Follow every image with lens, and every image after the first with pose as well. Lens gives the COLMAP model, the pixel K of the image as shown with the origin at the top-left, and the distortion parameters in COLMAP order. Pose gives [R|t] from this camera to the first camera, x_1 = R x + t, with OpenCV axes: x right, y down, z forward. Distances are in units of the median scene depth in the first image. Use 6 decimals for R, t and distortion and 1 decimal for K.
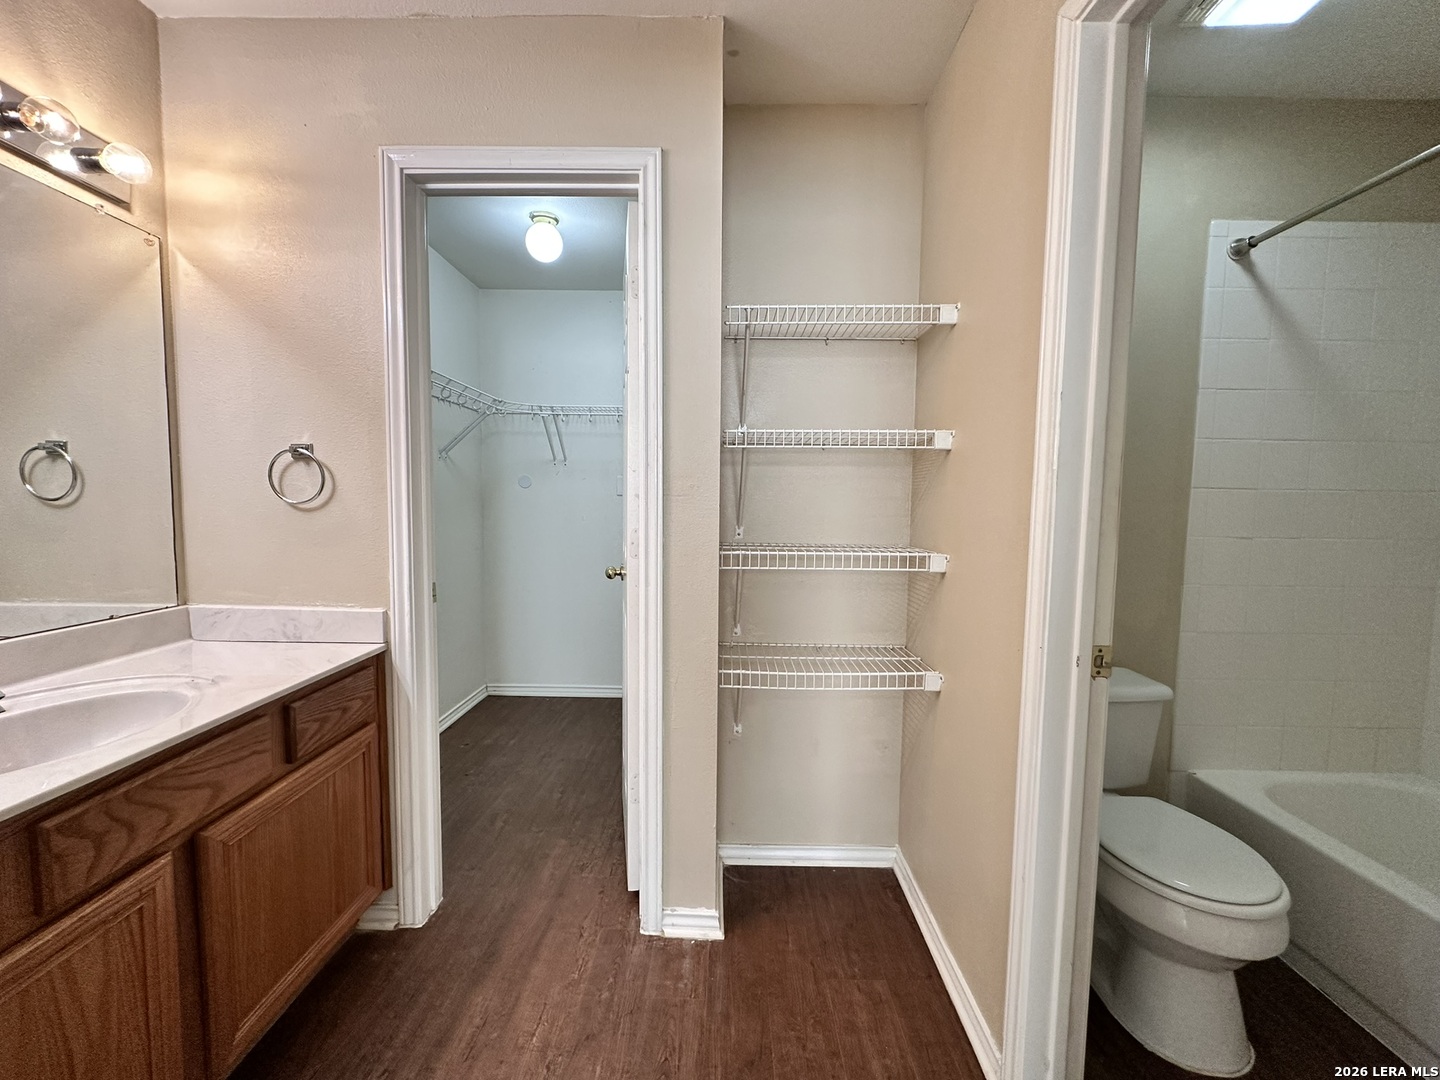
lens RADIAL K [[578.9, 0, 718.6], [0, 578.9, 543.1], [0, 0, 1]] dist [0.000815, 0.000377]
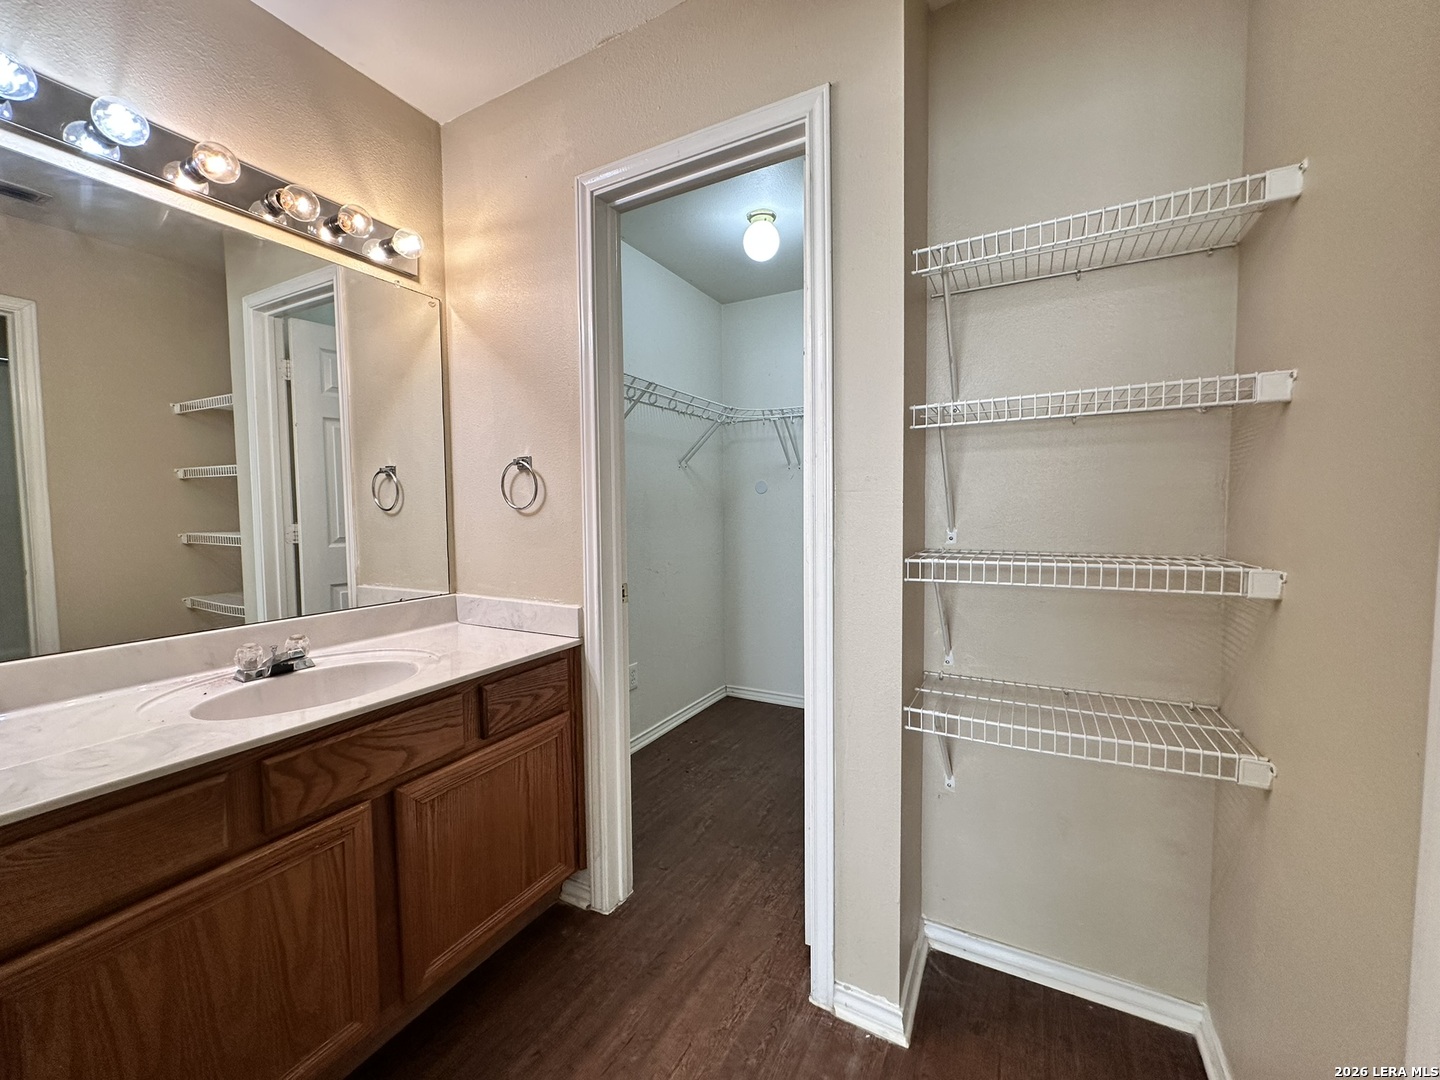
lens RADIAL K [[578.9, 0, 717.7], [0, 578.9, 542.2], [0, 0, 1]] dist [0.000815, 0.000377]
pose [[0.885610, 0.006694, -0.464381, 0.147197], [-0.013945, 0.999829, -0.012181, 0.005134], [0.464219, 0.017263, 0.885552, 0.170674]]
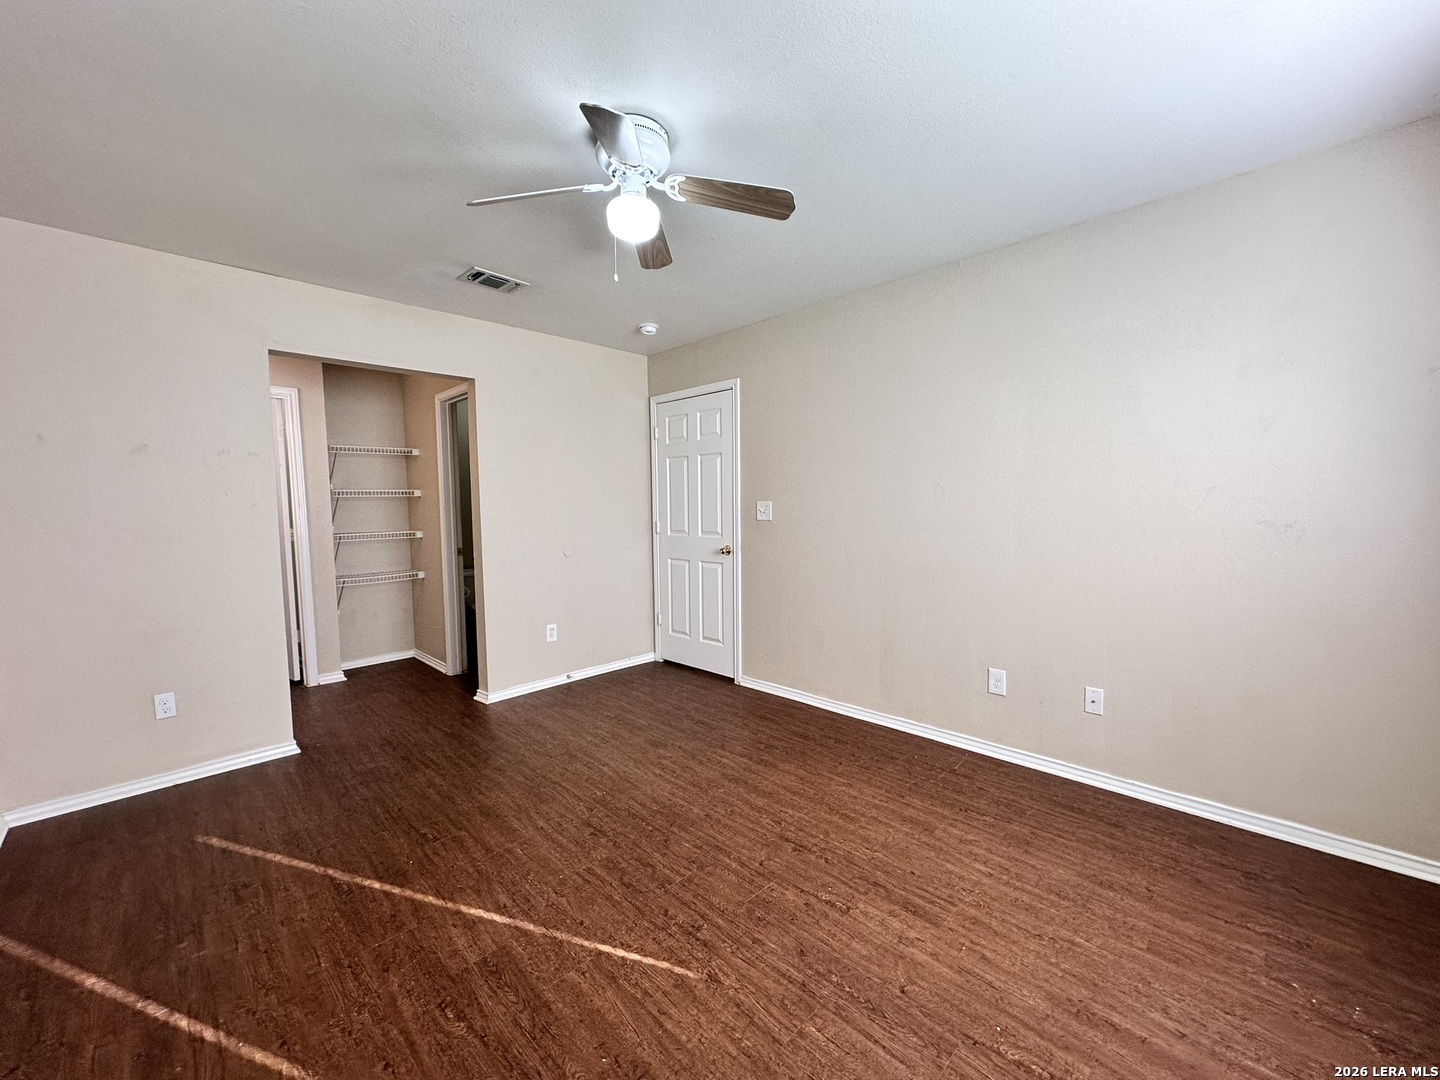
lens RADIAL K [[578.9, 0, 719.8], [0, 578.9, 546.0], [0, 0, 1]] dist [0.000815, 0.000377]
pose [[0.693770, -0.075407, 0.716238, -0.734460], [0.068337, 0.996909, 0.038763, 0.087656], [-0.716947, 0.022053, 0.696779, -2.325756]]
